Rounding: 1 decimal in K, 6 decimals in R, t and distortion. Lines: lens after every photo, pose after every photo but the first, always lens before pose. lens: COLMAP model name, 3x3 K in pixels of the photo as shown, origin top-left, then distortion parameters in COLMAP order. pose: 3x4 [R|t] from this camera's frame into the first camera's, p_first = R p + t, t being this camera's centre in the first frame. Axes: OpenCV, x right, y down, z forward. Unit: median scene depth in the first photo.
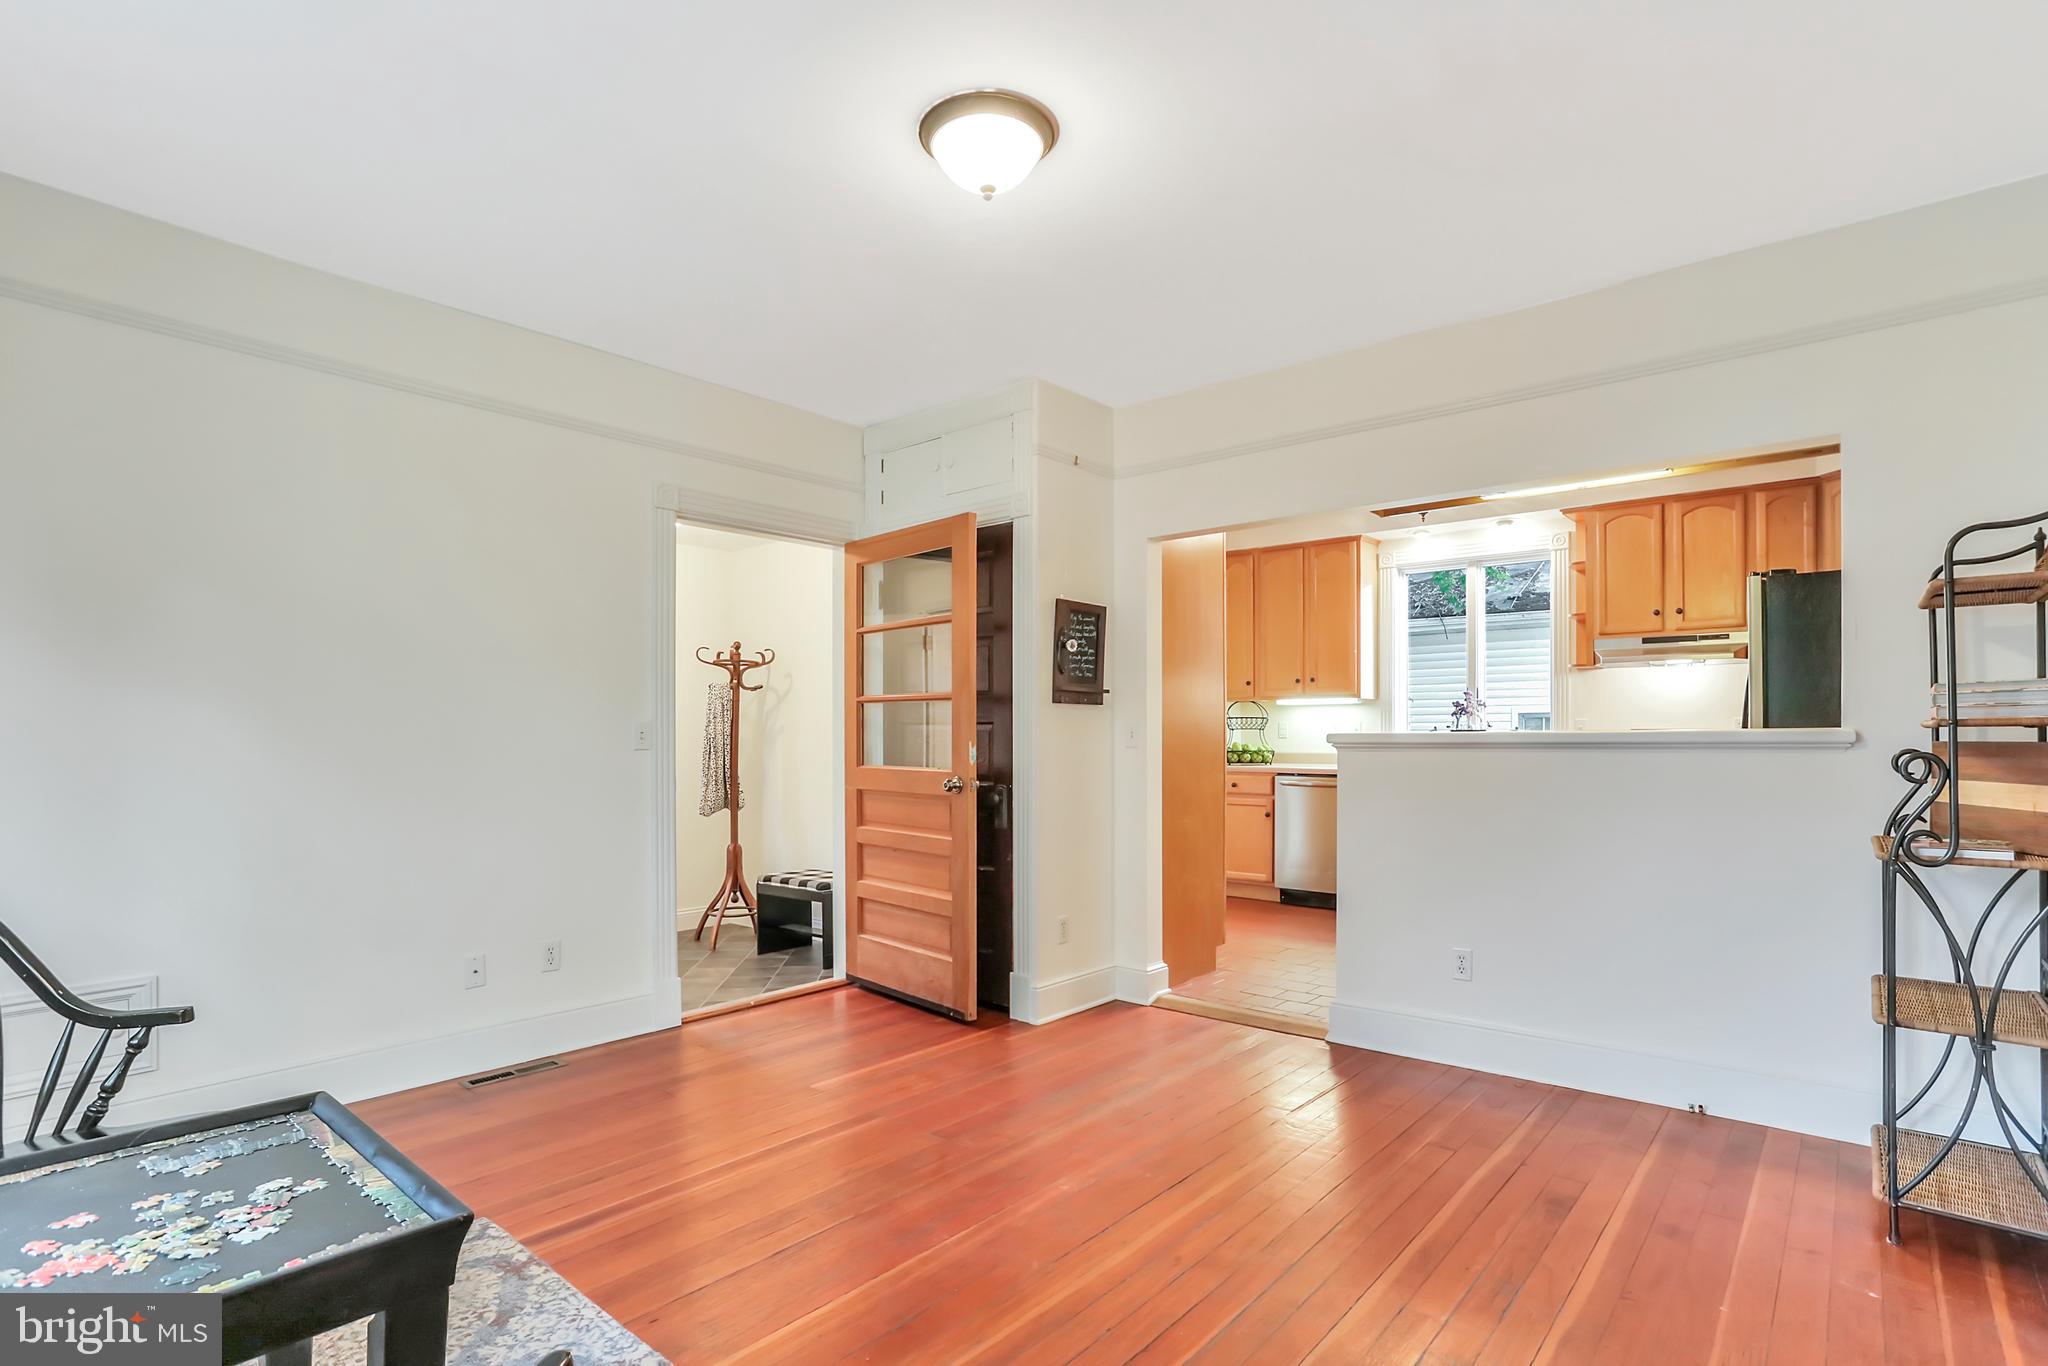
lens RADIAL K [[1009.7, 0, 1034.9], [0, 1009.7, 730.9], [0, 0, 1]] dist [-0.079864, 0.044258]
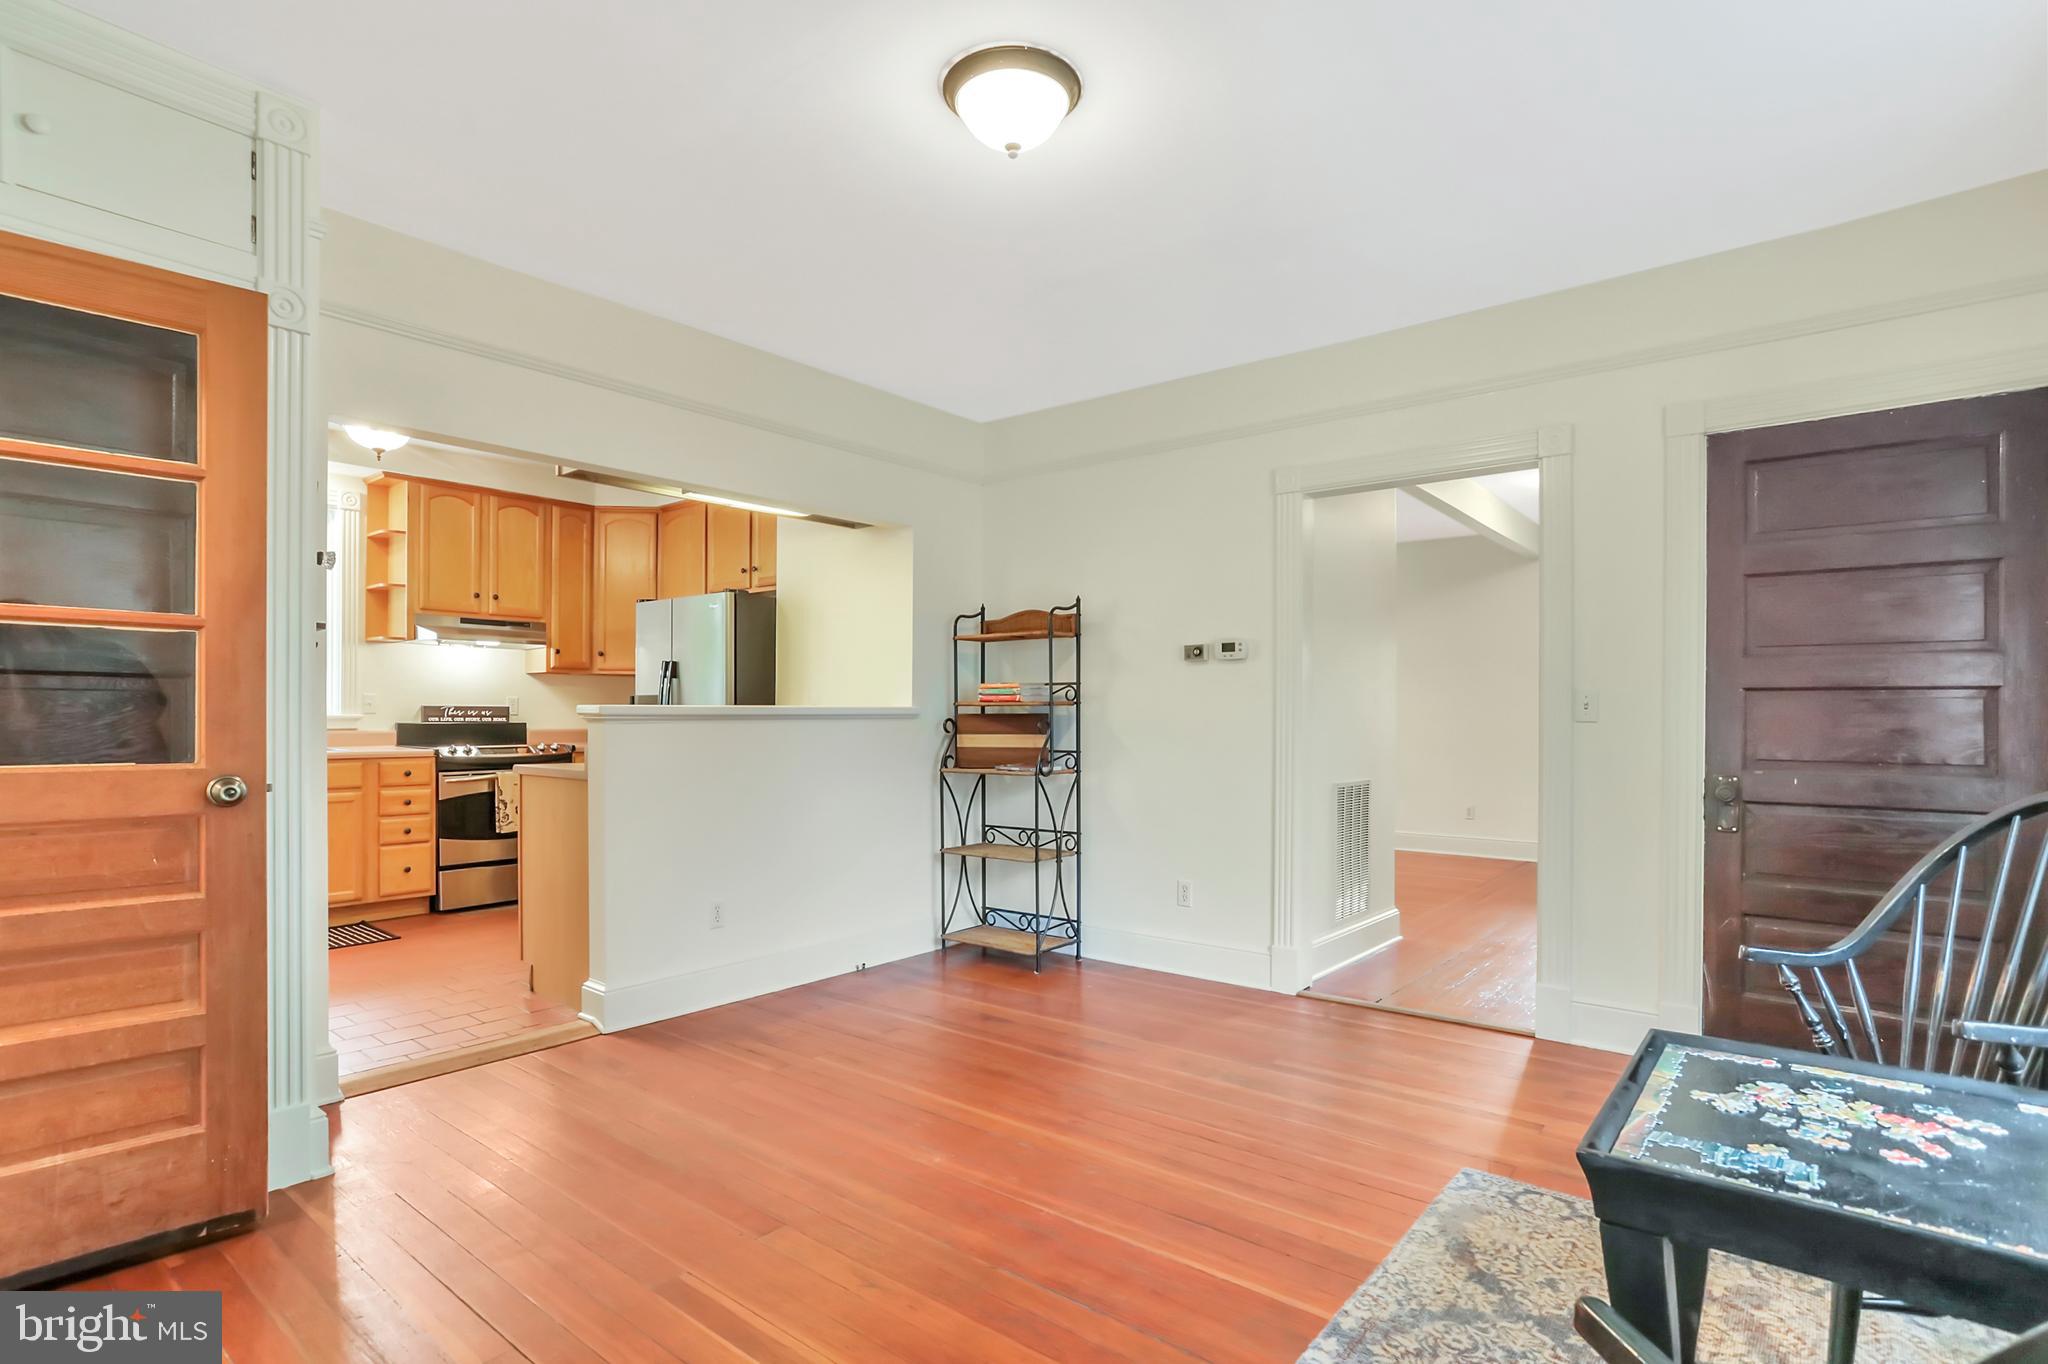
lens RADIAL K [[1011.8, 0, 1018.9], [0, 1011.8, 718.4], [0, 0, 1]] dist [-0.059105, 0.040183]
pose [[-0.013353, 0.000300, 0.999911, -0.570524], [-0.004874, 0.999988, -0.000365, 0.012219], [-0.999899, -0.004879, -0.013351, 0.550927]]
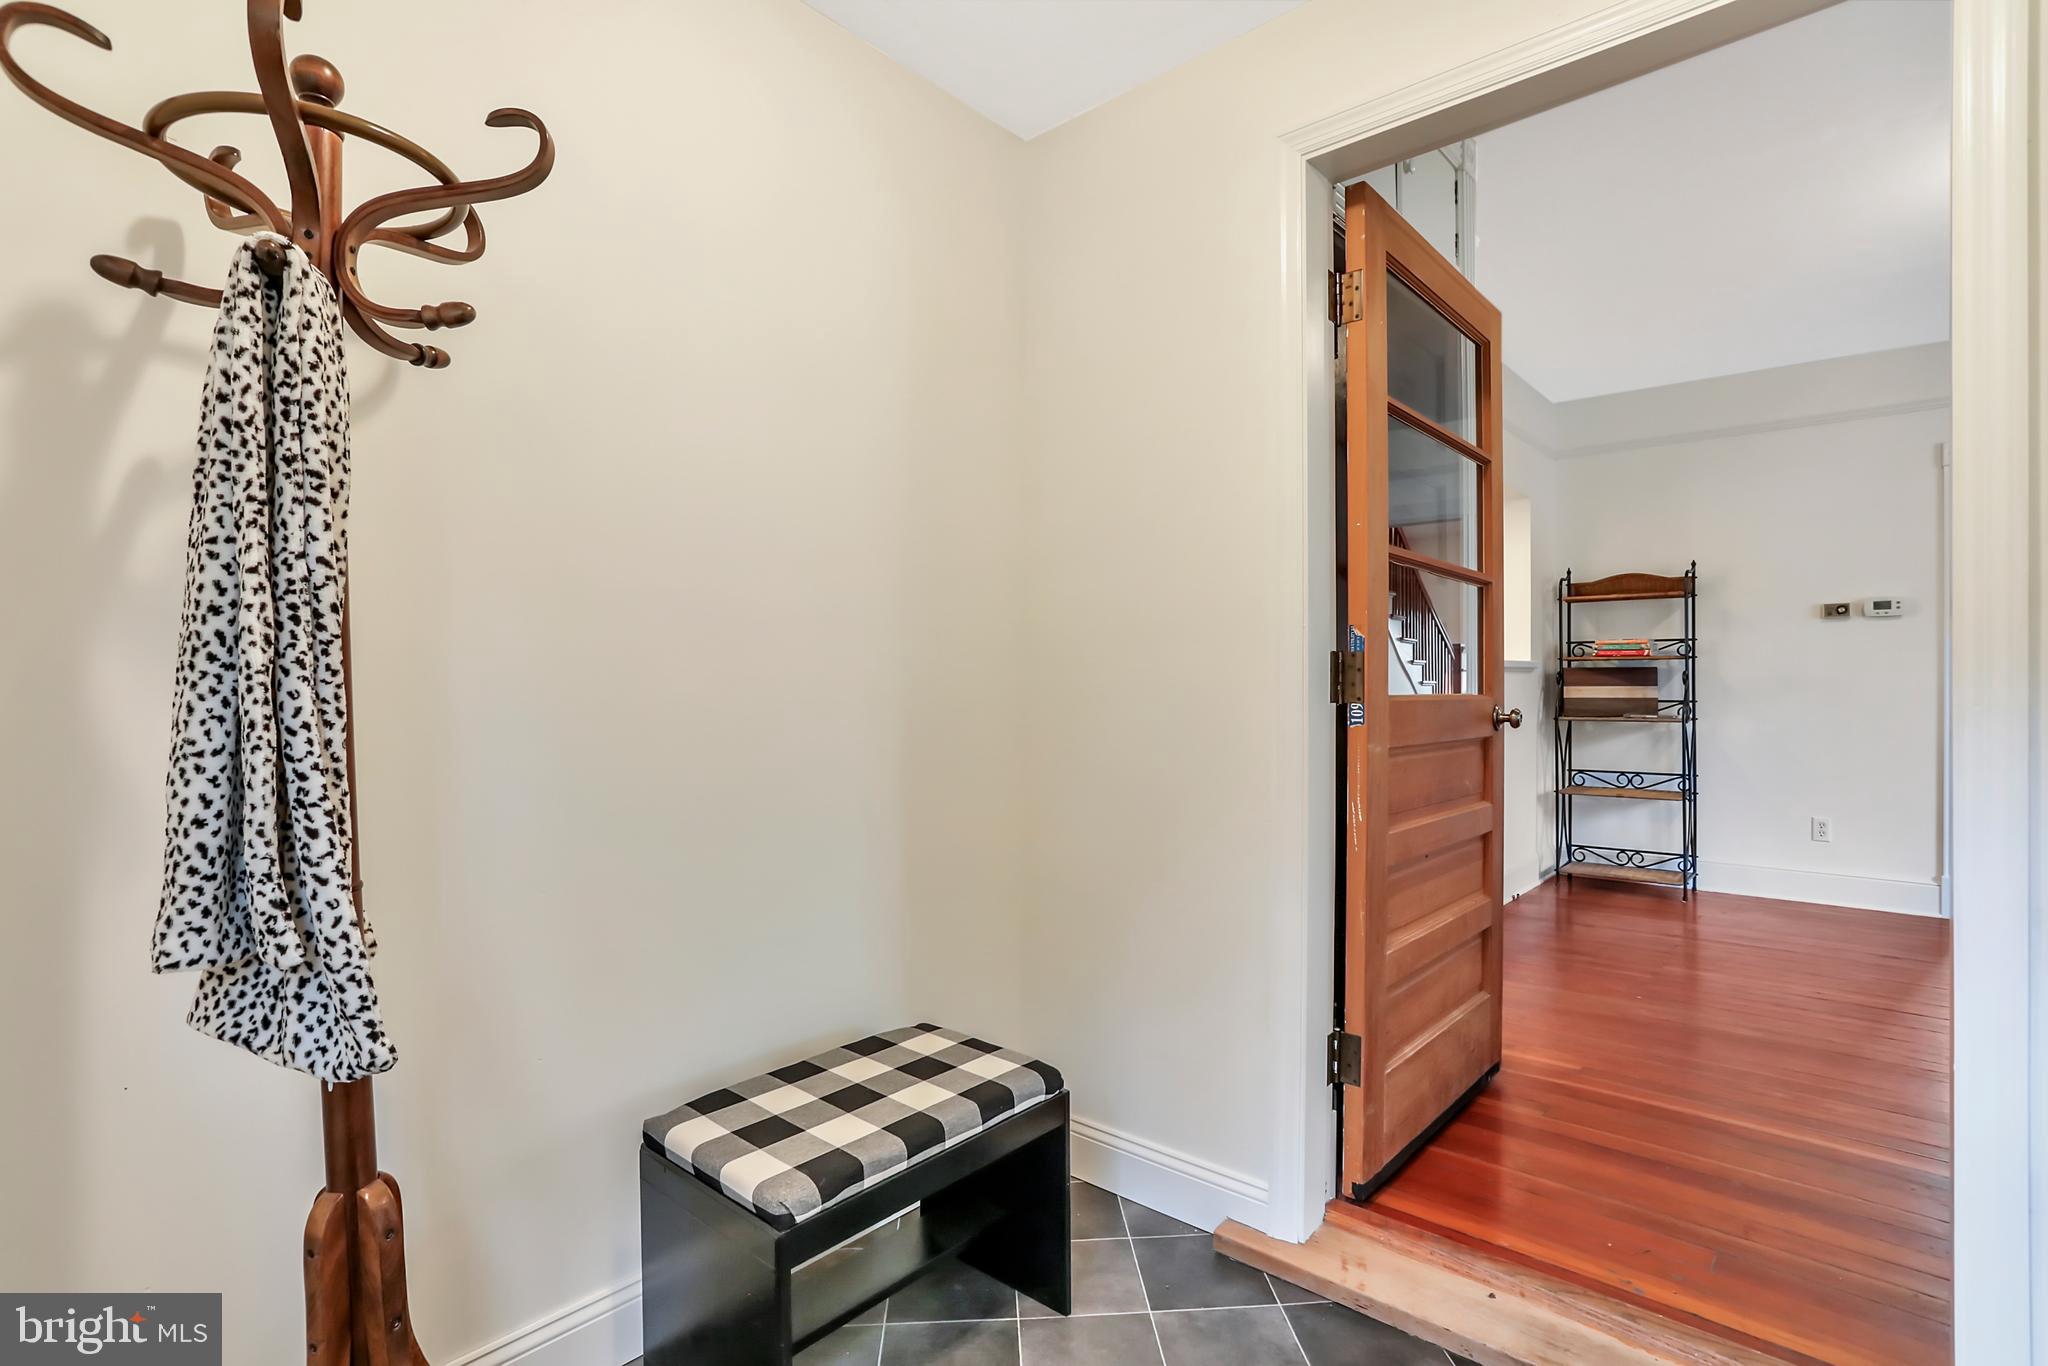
lens RADIAL K [[999.1, 0, 1028.7], [0, 999.1, 687.5], [0, 0, 1]] dist [-0.059778, 0.033764]
pose [[0.034597, -0.003470, 0.999395, -0.668164], [-0.000672, 0.999994, 0.003495, 0.027076], [-0.999401, -0.000793, 0.034594, 1.216331]]
